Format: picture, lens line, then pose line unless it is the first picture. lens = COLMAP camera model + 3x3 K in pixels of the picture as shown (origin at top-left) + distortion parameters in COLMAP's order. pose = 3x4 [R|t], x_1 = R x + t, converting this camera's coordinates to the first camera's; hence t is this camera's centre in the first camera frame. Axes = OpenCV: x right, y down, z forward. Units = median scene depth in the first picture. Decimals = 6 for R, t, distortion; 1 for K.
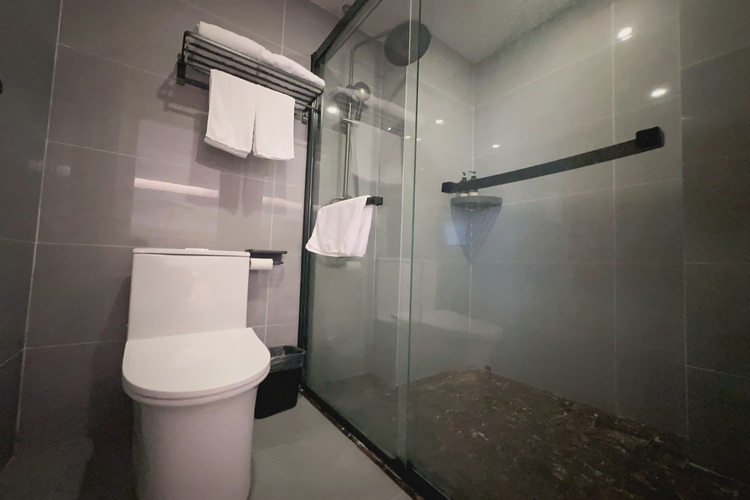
lens RADIAL K [[291.1, 0, 365.1], [0, 291.1, 250.8], [0, 0, 1]] dist [0.000309, -0.000047]
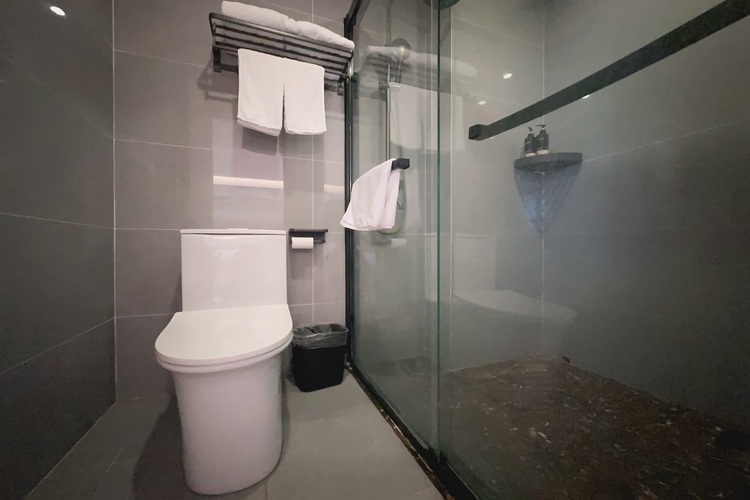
lens RADIAL K [[291.1, 0, 365.1], [0, 291.1, 250.8], [0, 0, 1]] dist [0.000309, -0.000047]
pose [[0.969213, -0.025882, -0.244858, 0.103803], [0.039134, 0.998012, 0.049408, 0.032693], [0.243093, -0.057469, 0.968299, 0.077527]]
